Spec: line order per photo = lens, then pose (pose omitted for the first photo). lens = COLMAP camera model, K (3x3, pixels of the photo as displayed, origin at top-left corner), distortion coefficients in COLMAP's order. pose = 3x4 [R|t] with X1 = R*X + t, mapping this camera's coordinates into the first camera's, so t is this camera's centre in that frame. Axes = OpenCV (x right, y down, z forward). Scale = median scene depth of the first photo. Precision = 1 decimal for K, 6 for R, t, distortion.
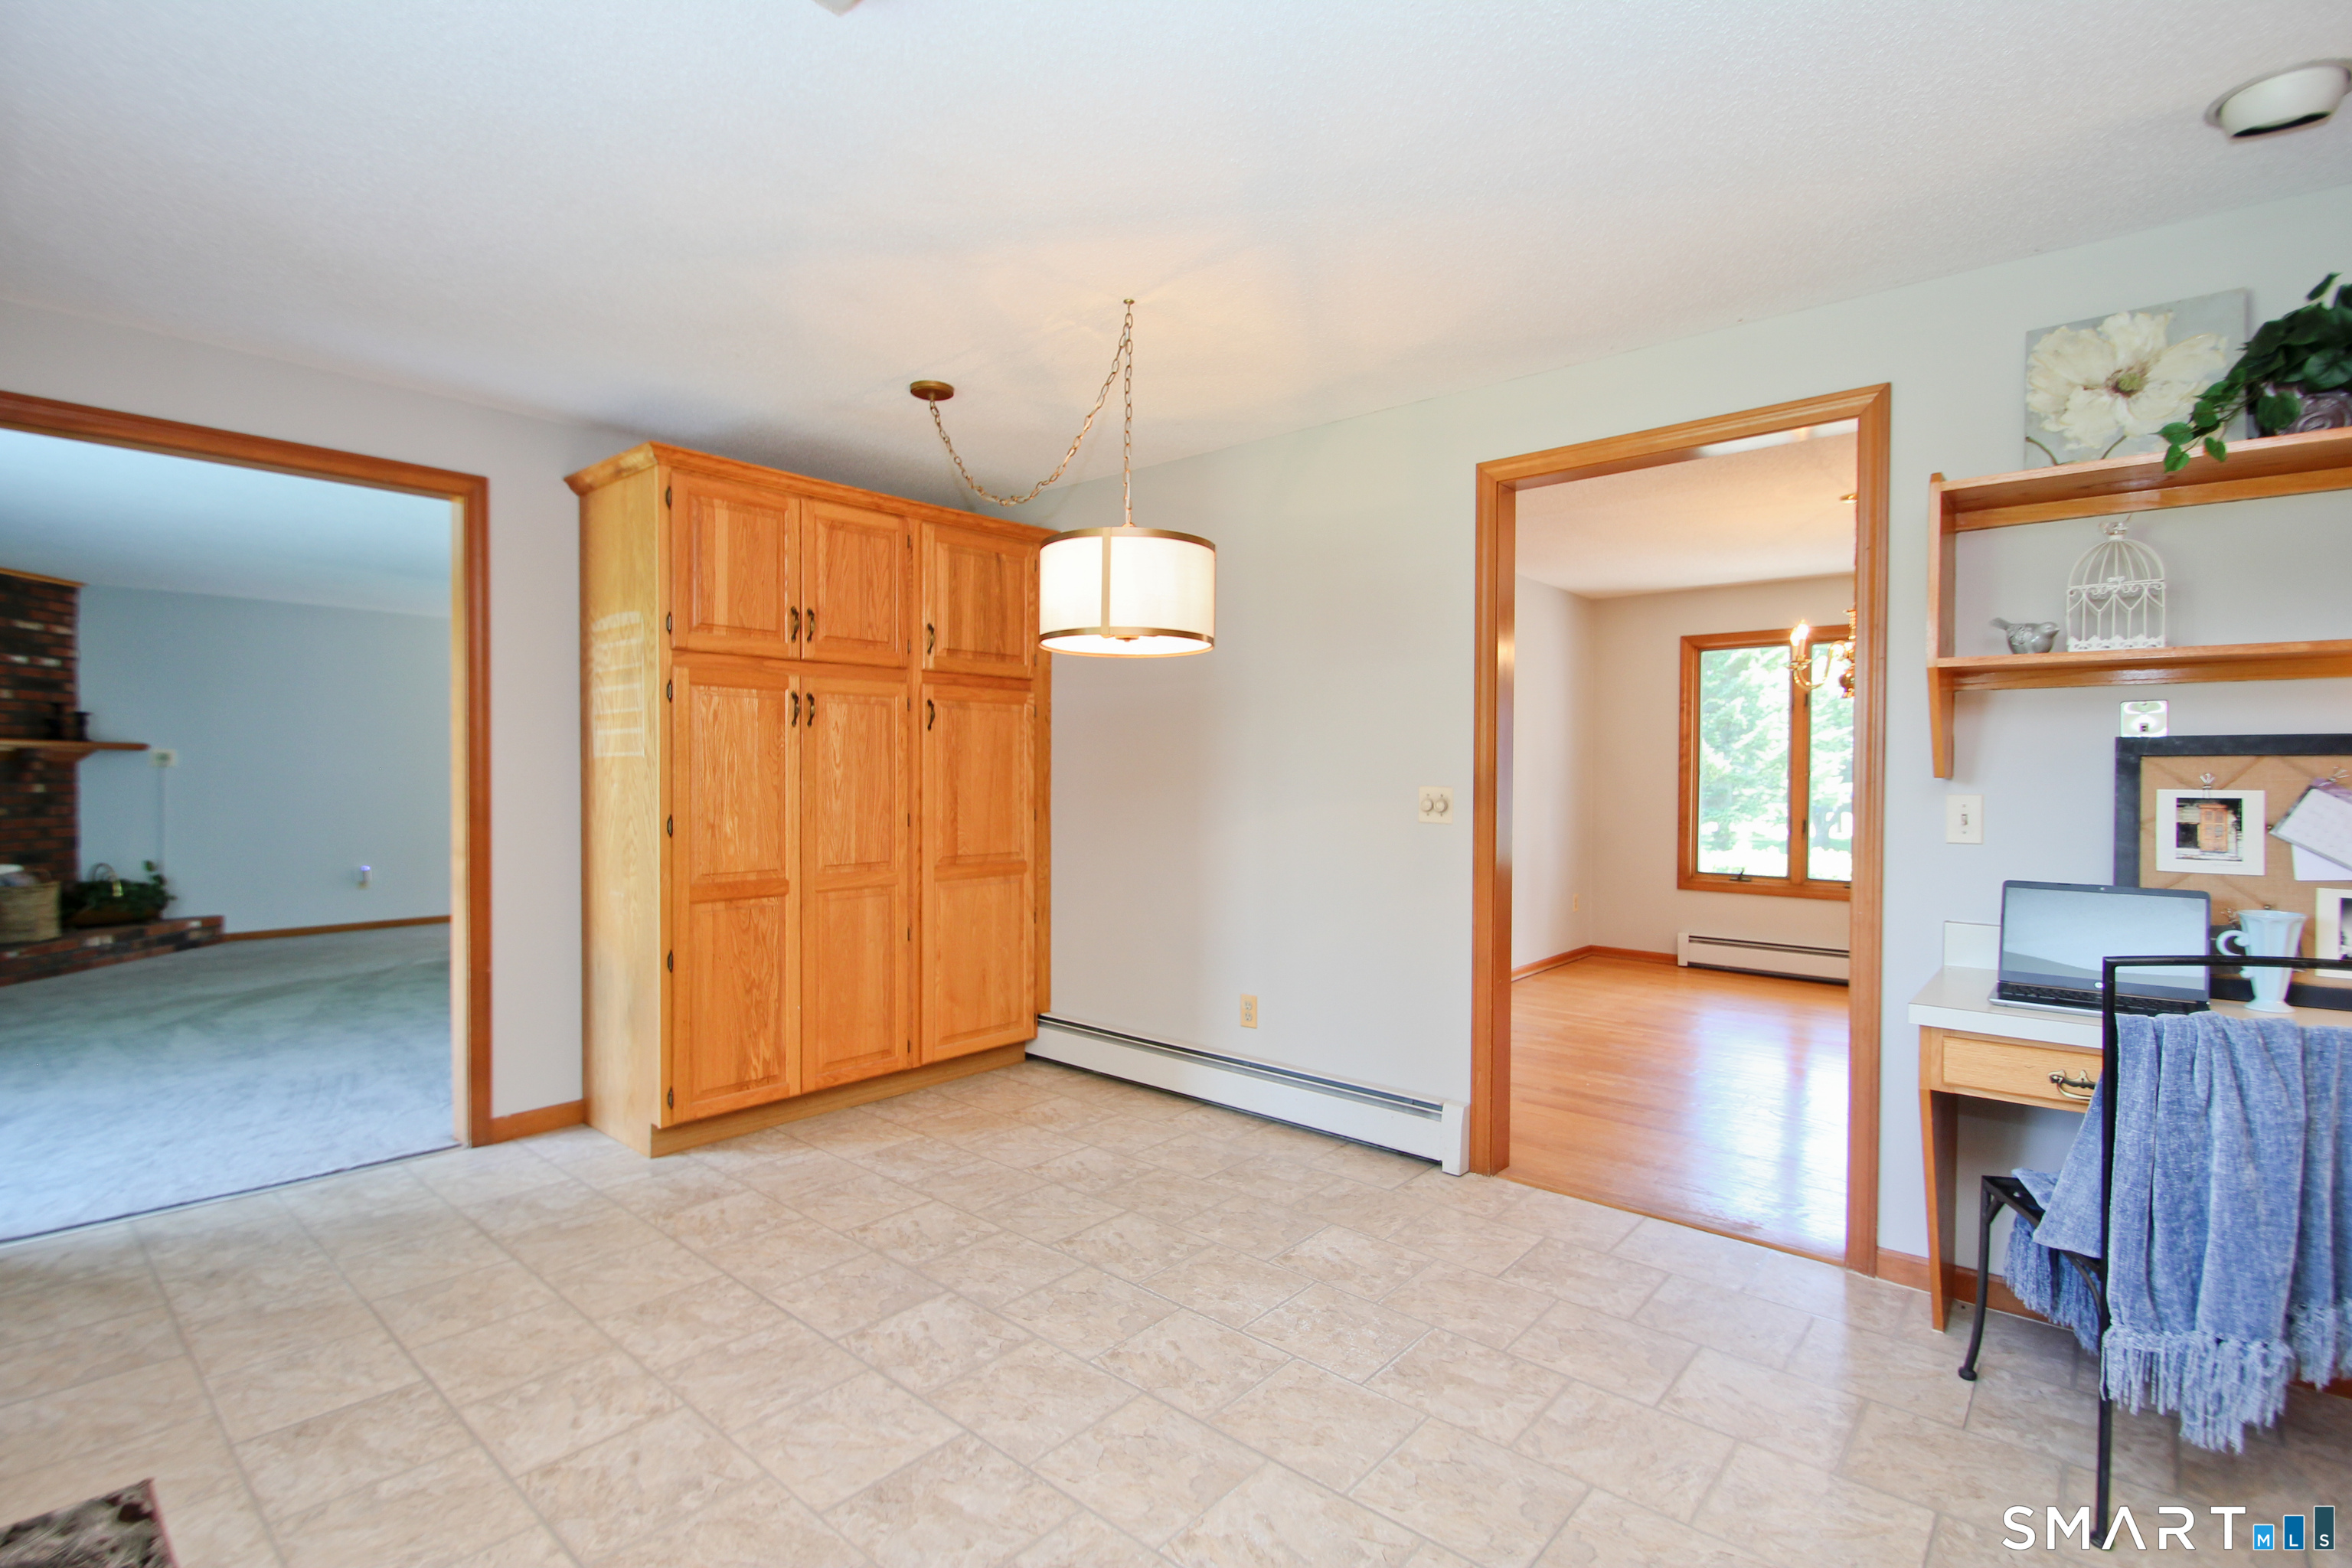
lens RADIAL K [[1090.4, 0, 1171.2], [0, 1090.4, 792.7], [0, 0, 1]] dist [0.008031, -0.012747]
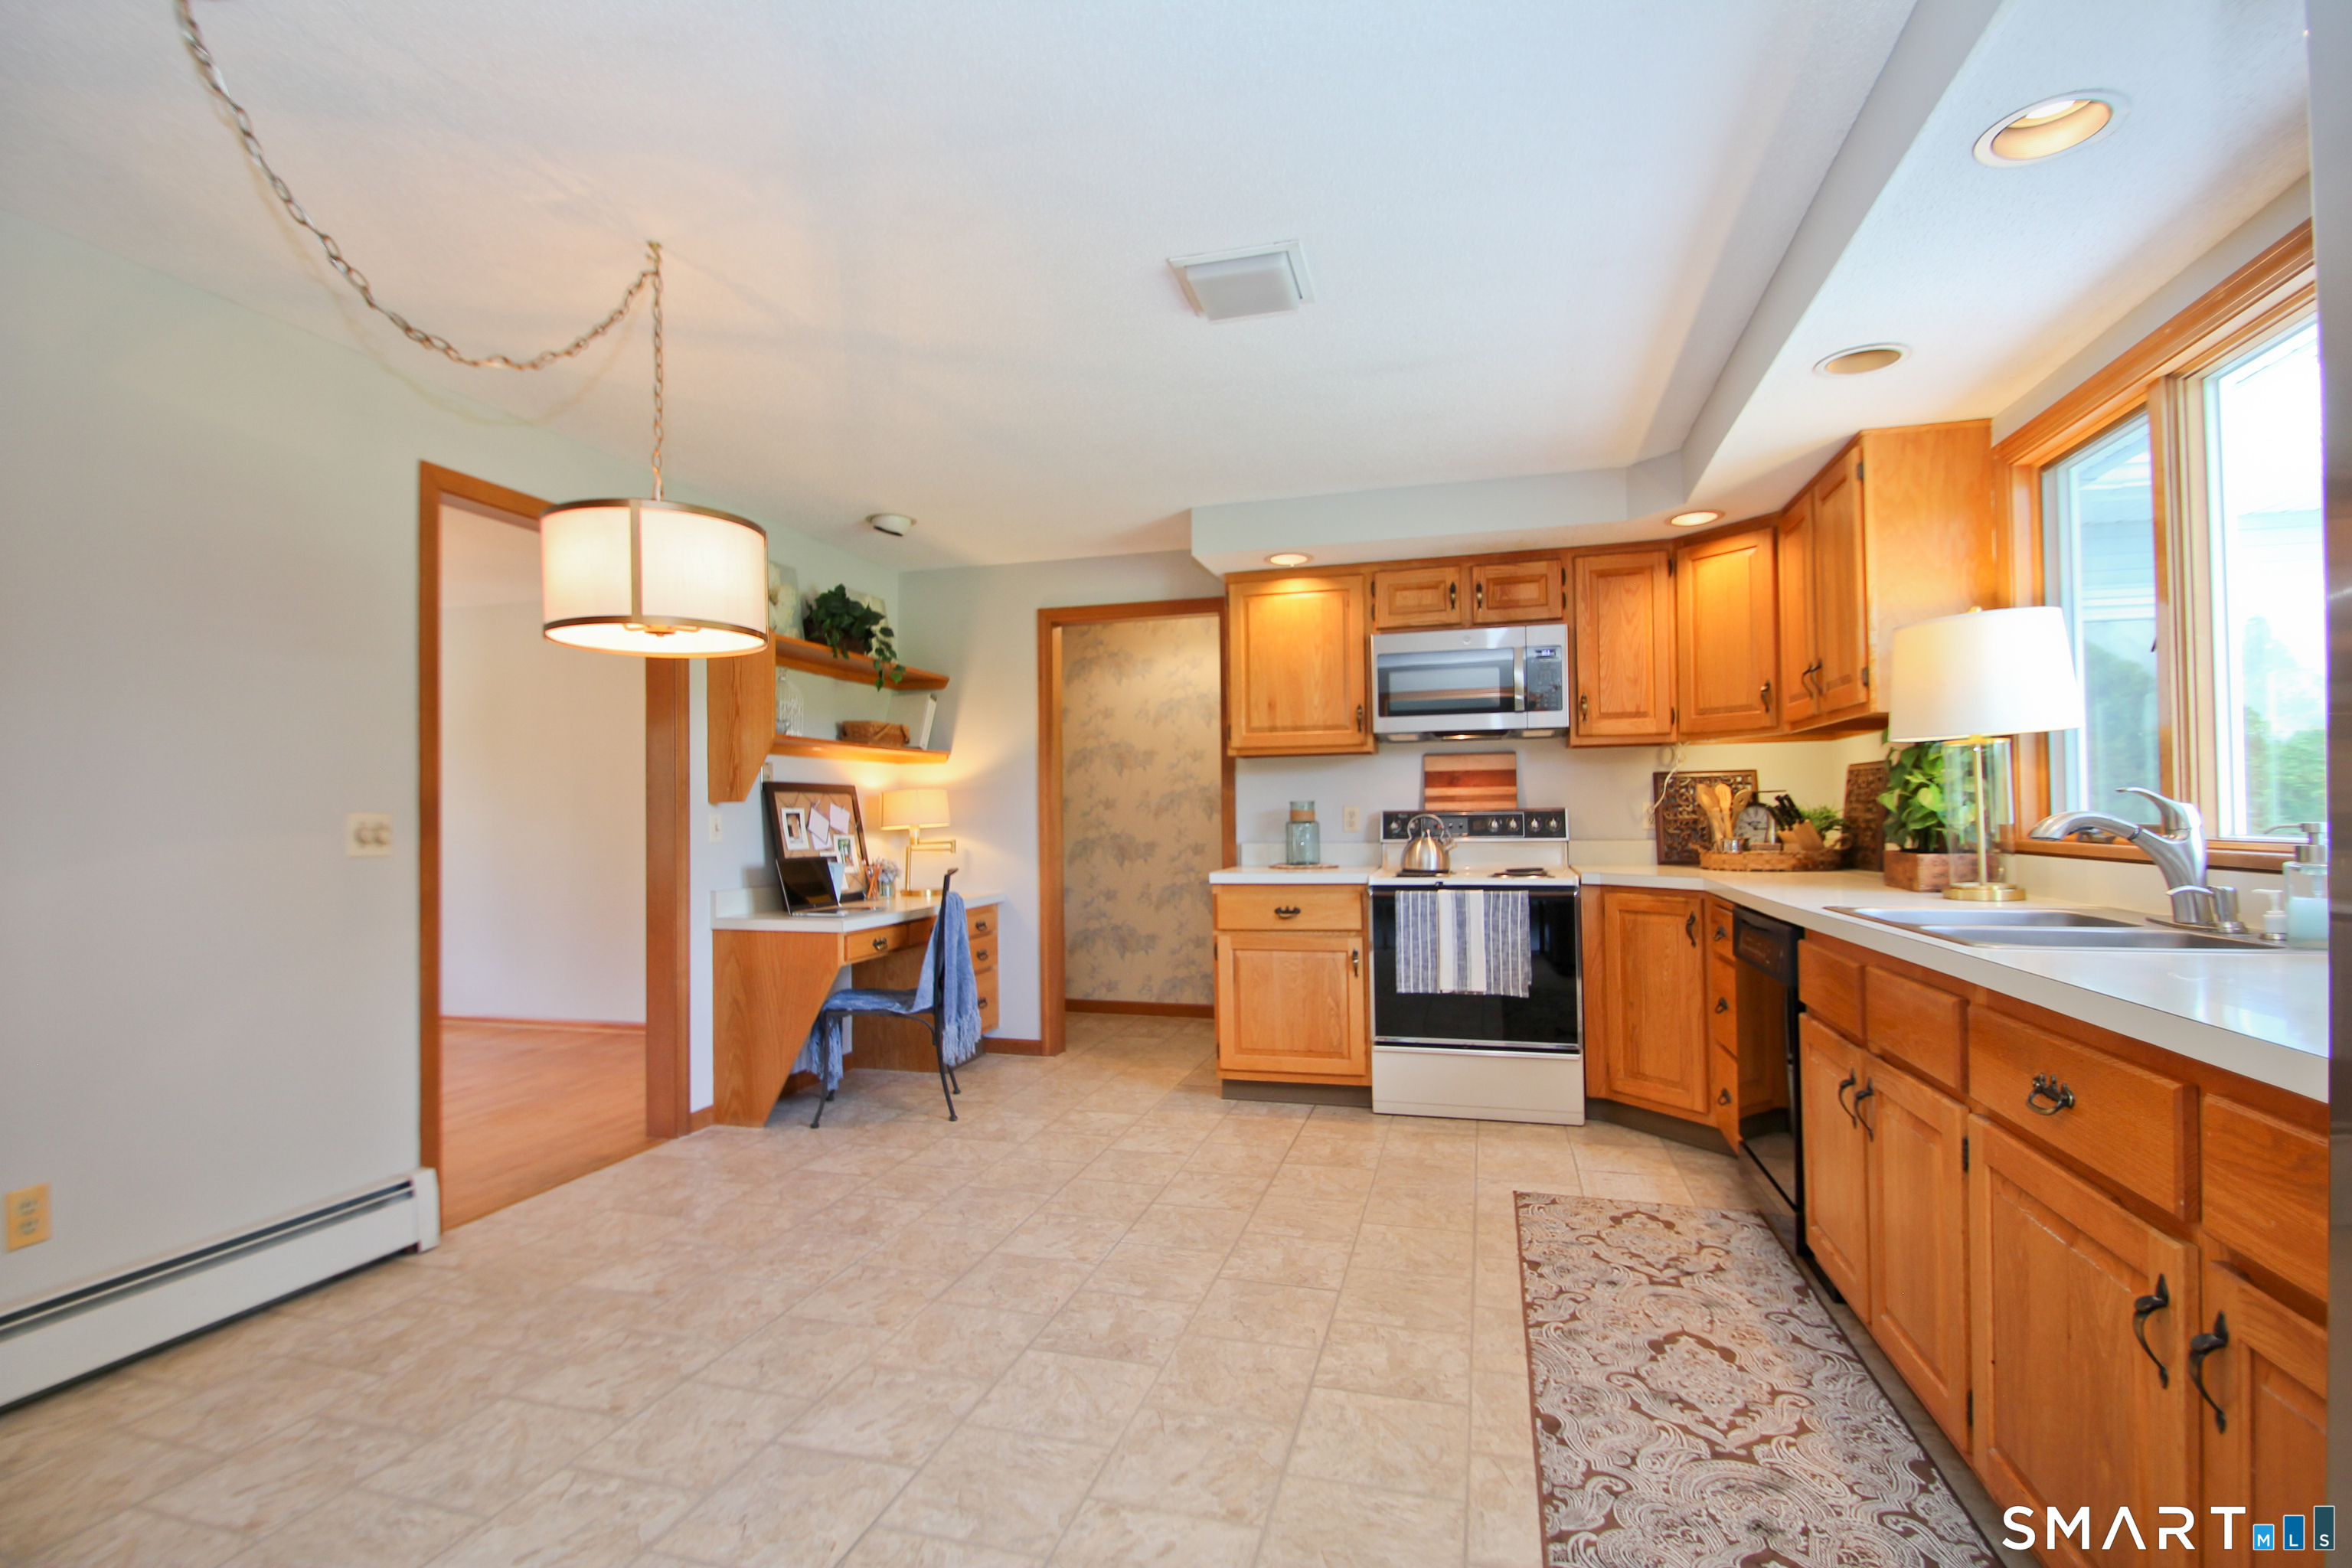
lens RADIAL K [[1090.4, 0, 1171.2], [0, 1090.4, 792.7], [0, 0, 1]] dist [0.008031, -0.012747]
pose [[-0.422565, 0.018065, 0.906152, -1.161206], [0.027136, 0.999605, -0.007274, 0.001746], [-0.905926, 0.021516, -0.422889, 1.178554]]
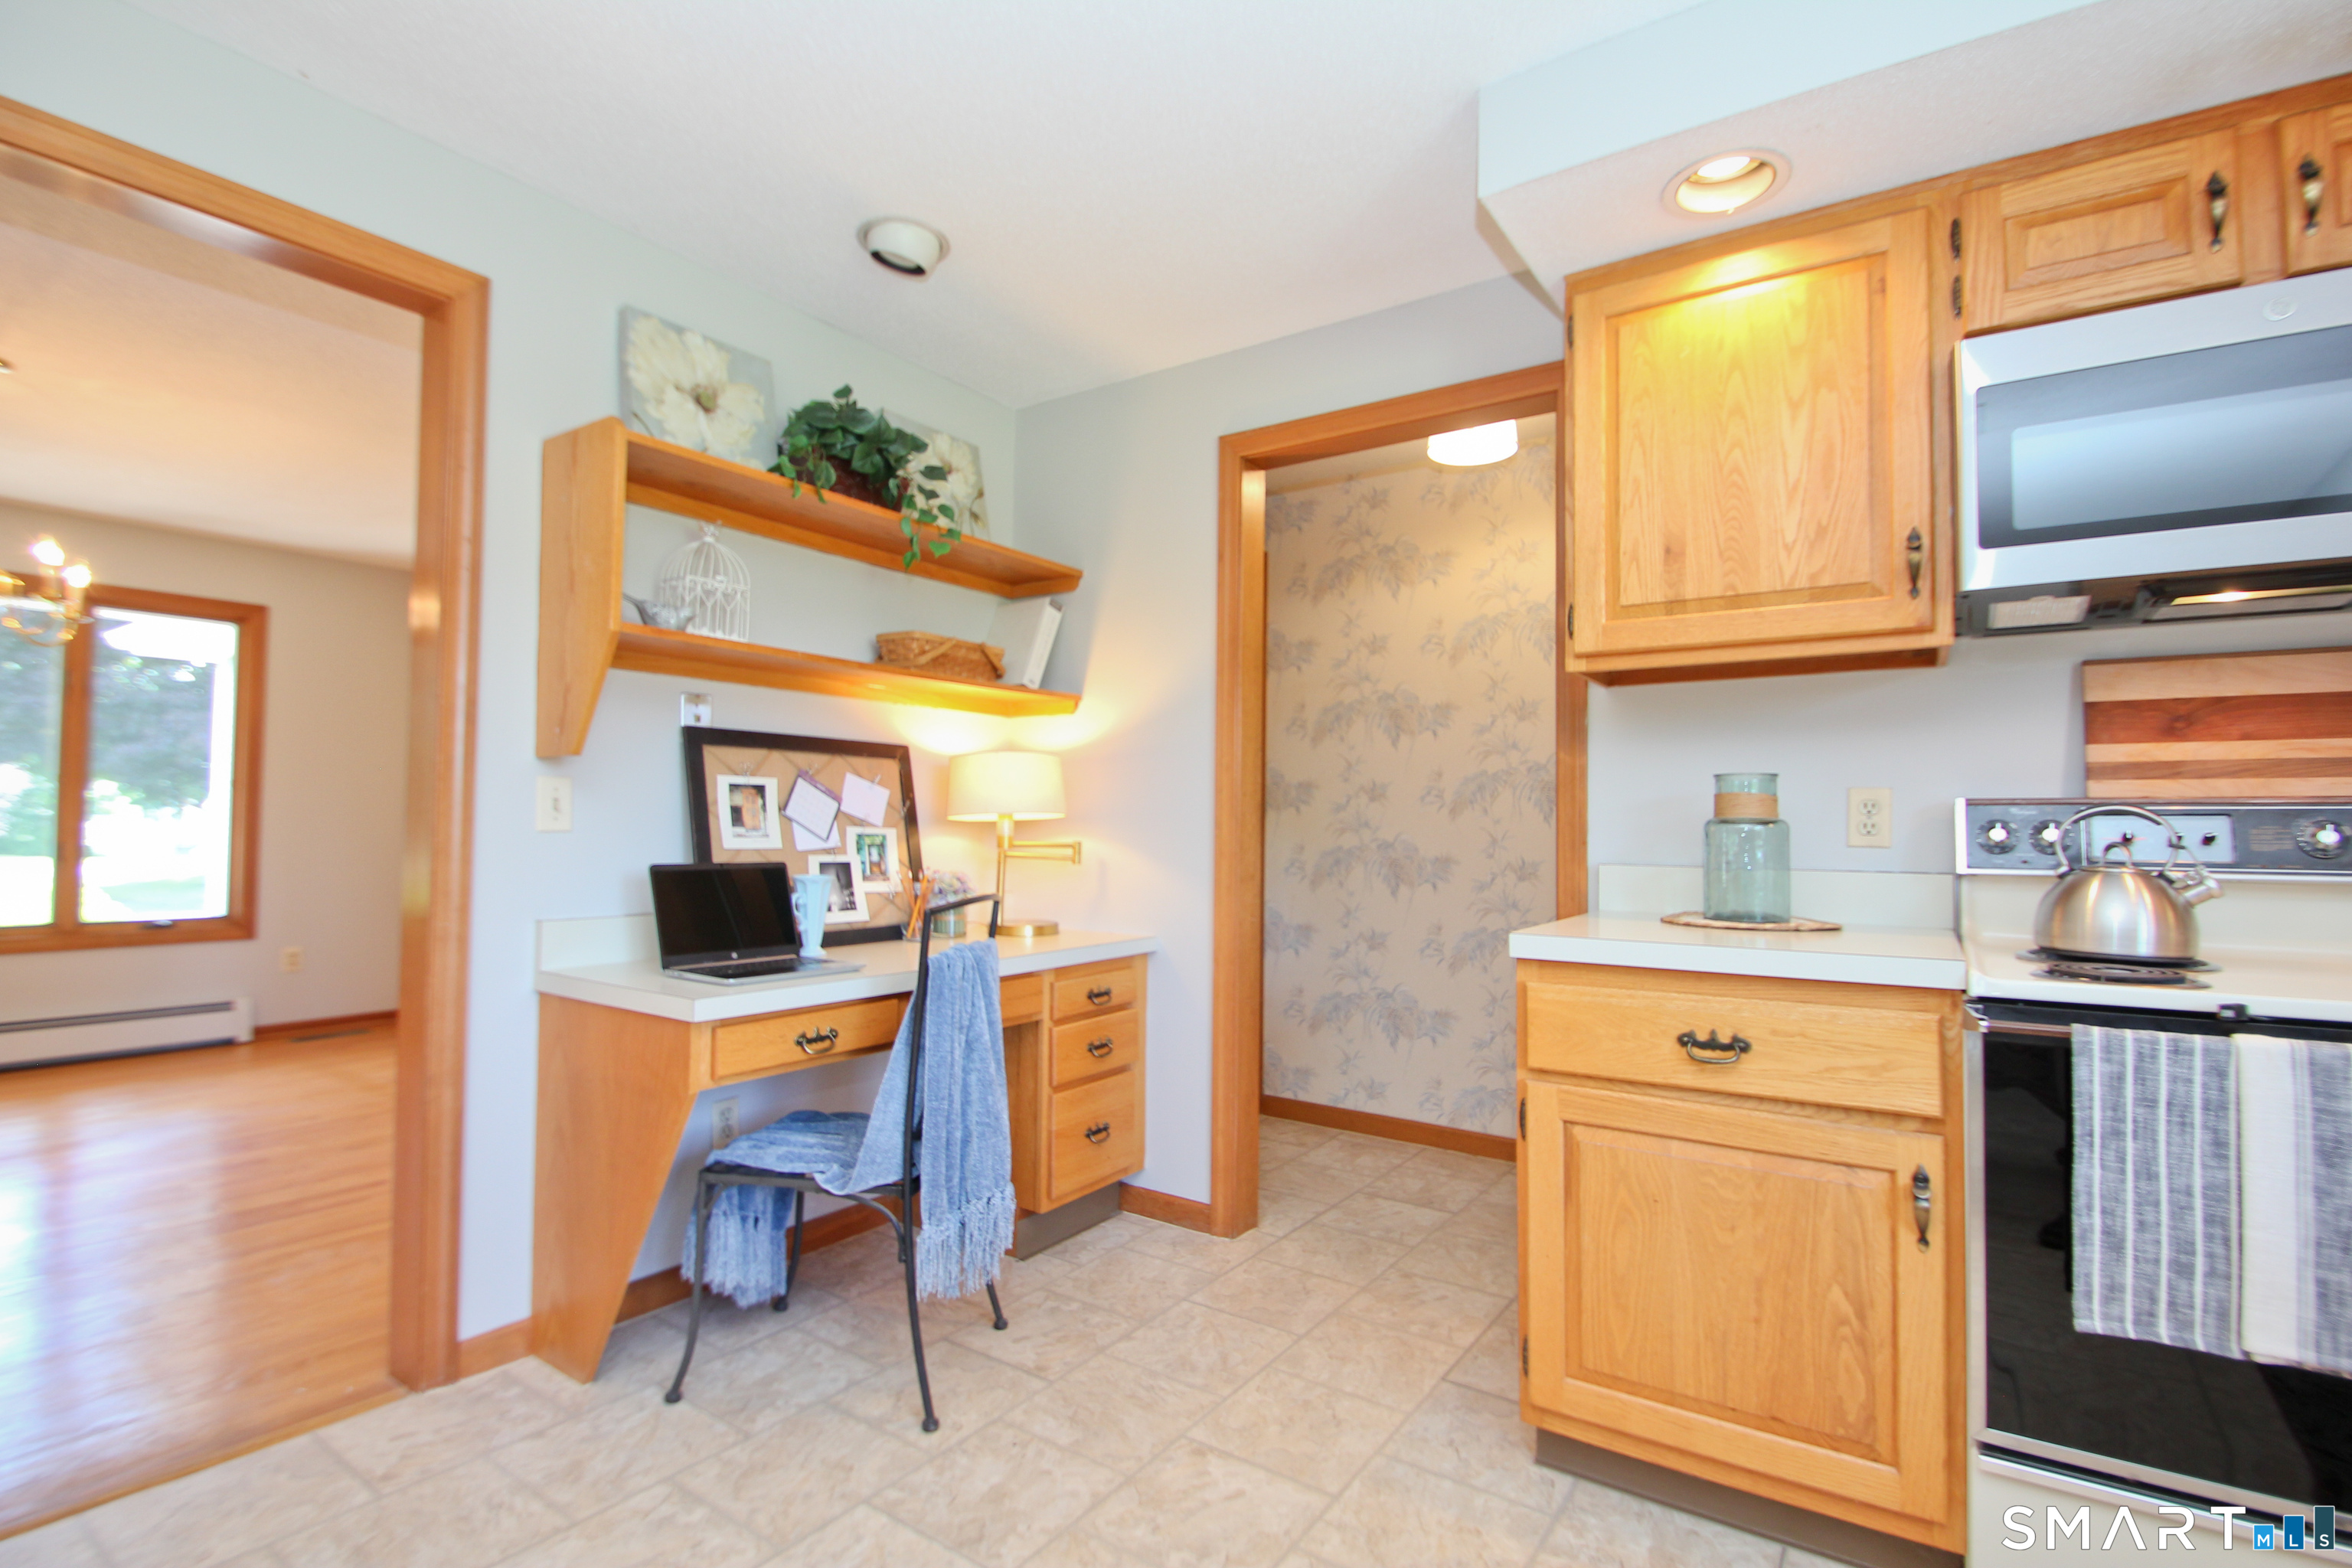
lens RADIAL K [[1090.4, 0, 1171.2], [0, 1090.4, 792.7], [0, 0, 1]] dist [0.008031, -0.012747]
pose [[-0.108267, 0.022490, 0.993867, -0.241892], [0.007377, 0.999735, -0.021819, 0.041434], [-0.994094, 0.004969, -0.108405, 0.652692]]
